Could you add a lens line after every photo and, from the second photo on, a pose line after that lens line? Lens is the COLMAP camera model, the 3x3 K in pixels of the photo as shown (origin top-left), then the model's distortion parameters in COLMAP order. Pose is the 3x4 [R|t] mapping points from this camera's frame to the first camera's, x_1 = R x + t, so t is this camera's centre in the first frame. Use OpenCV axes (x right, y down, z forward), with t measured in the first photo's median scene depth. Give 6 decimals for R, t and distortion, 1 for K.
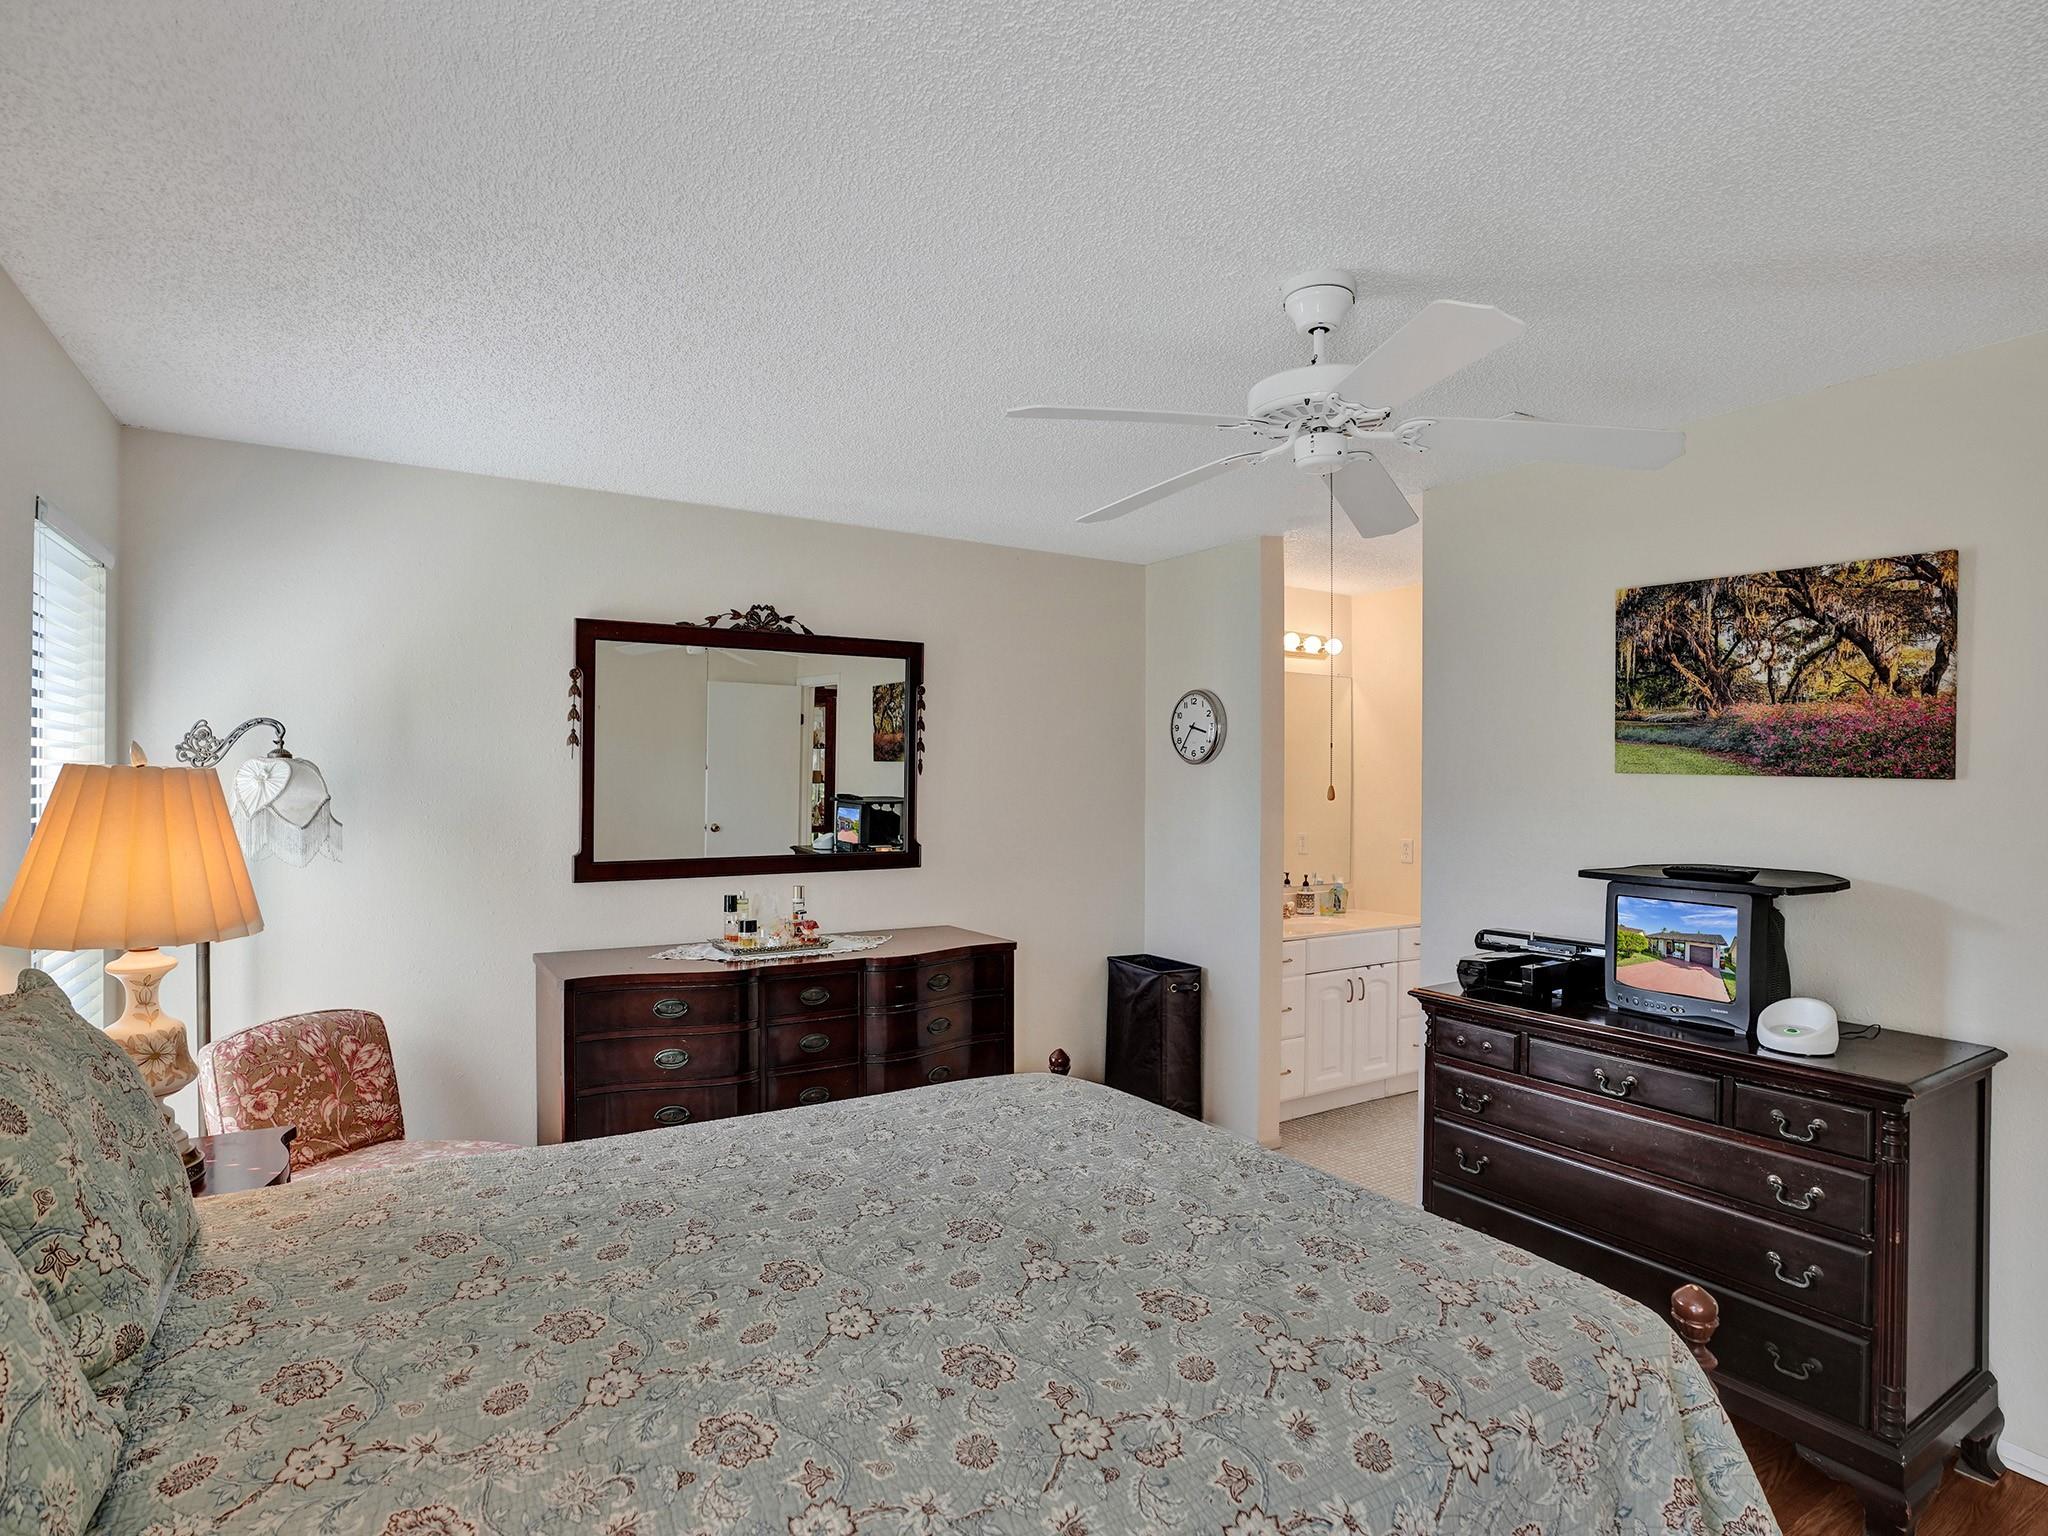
lens RADIAL K [[1037.8, 0, 1022.0], [0, 1037.8, 780.2], [0, 0, 1]] dist [-0.002774, -0.000741]
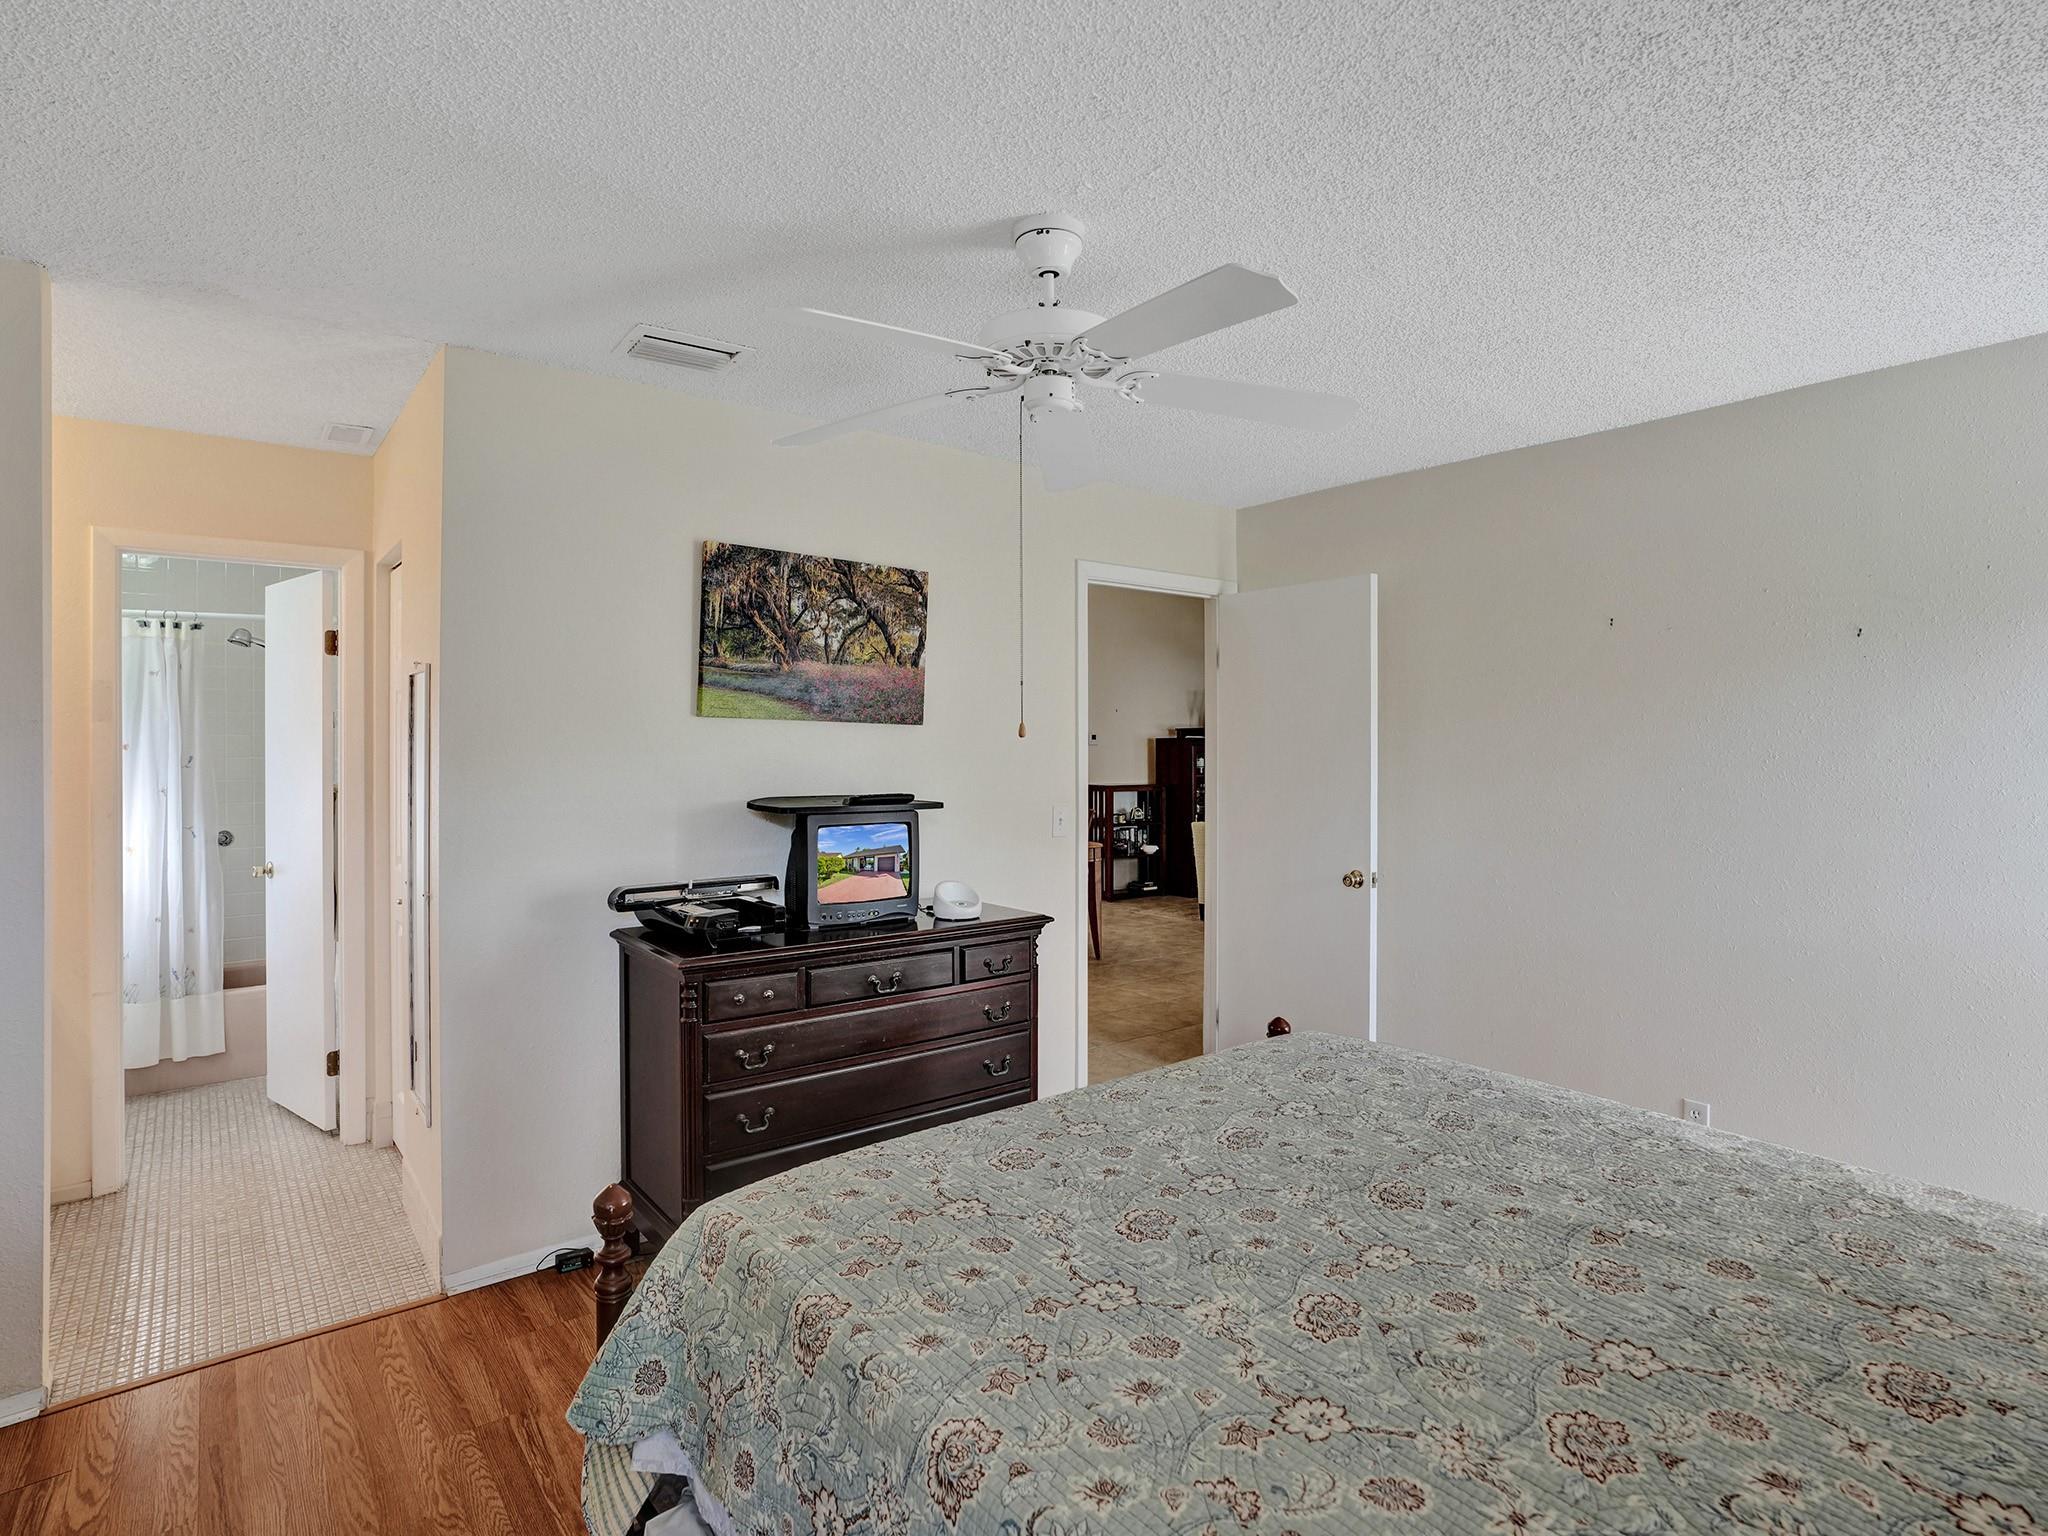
lens RADIAL K [[1064.3, 0, 1026.3], [0, 1064.3, 764.6], [0, 0, 1]] dist [-0.054395, 0.028159]
pose [[-0.092522, -0.017145, 0.995563, -0.586710], [0.005465, 0.999828, 0.017727, 0.027195], [-0.995696, 0.007081, -0.092412, 0.897729]]
